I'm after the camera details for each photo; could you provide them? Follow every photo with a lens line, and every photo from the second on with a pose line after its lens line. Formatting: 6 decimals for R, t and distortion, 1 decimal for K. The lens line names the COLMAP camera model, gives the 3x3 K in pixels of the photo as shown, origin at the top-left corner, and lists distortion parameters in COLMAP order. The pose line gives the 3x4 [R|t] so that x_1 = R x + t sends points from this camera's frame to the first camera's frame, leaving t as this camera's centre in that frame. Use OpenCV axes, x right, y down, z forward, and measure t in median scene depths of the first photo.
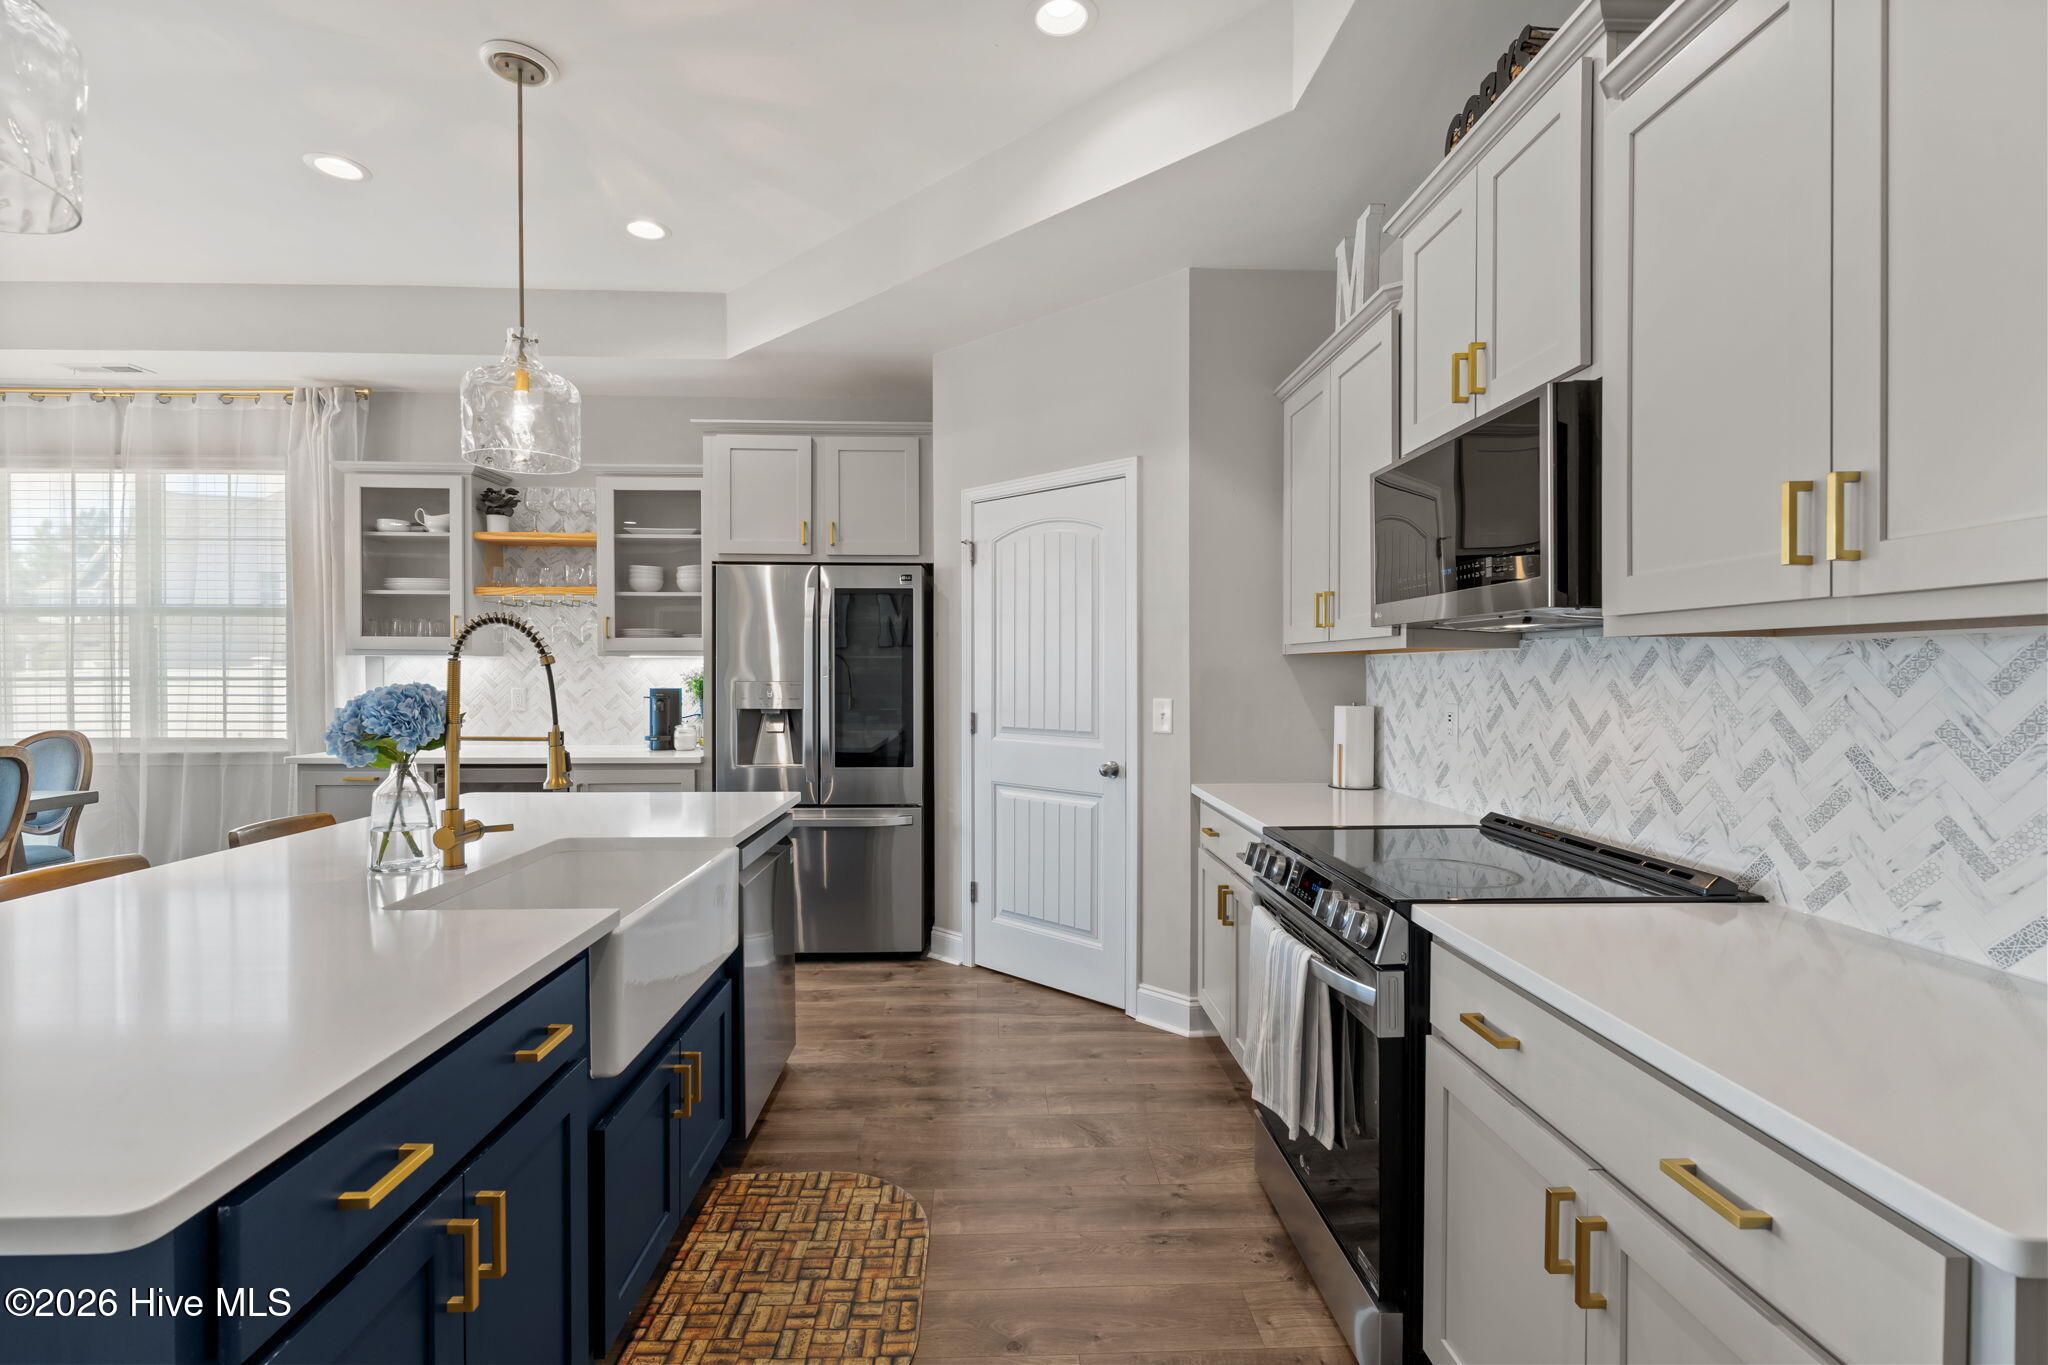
lens RADIAL K [[928.9, 0, 1024.7], [0, 928.9, 680.2], [0, 0, 1]] dist [0.000686, 0.000022]
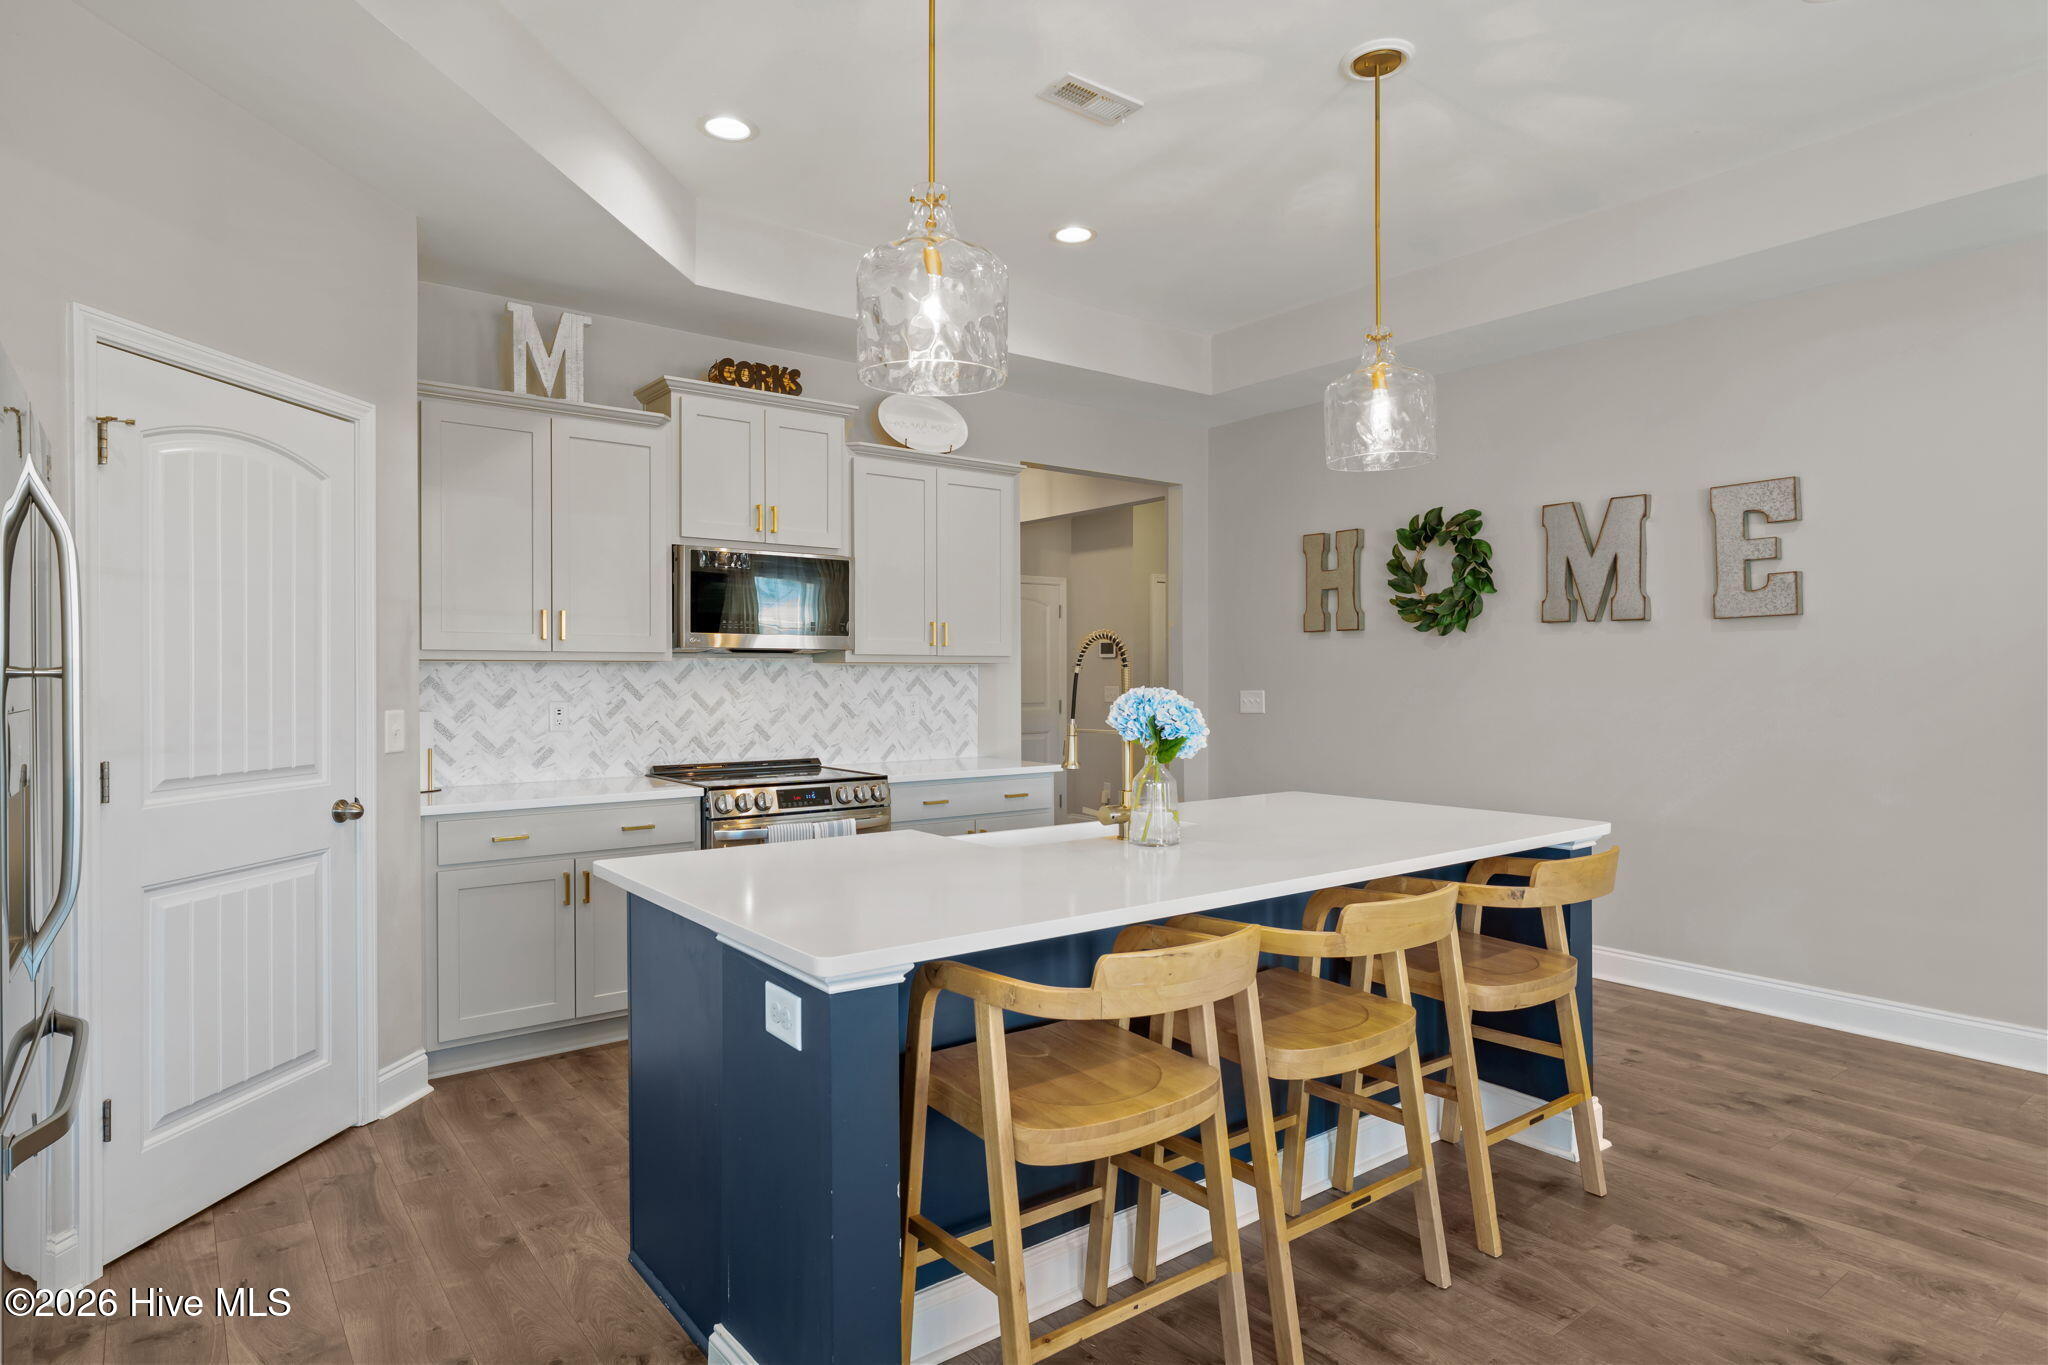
lens RADIAL K [[1122.7, 0, 1022.1], [0, 1122.7, 676.7], [0, 0, 1]] dist [0.002470, 0.000643]
pose [[-0.583590, -0.002125, 0.812045, -1.554433], [0.008857, 0.999920, 0.008982, -0.023290], [-0.812000, 0.012435, -0.583525, 1.769894]]
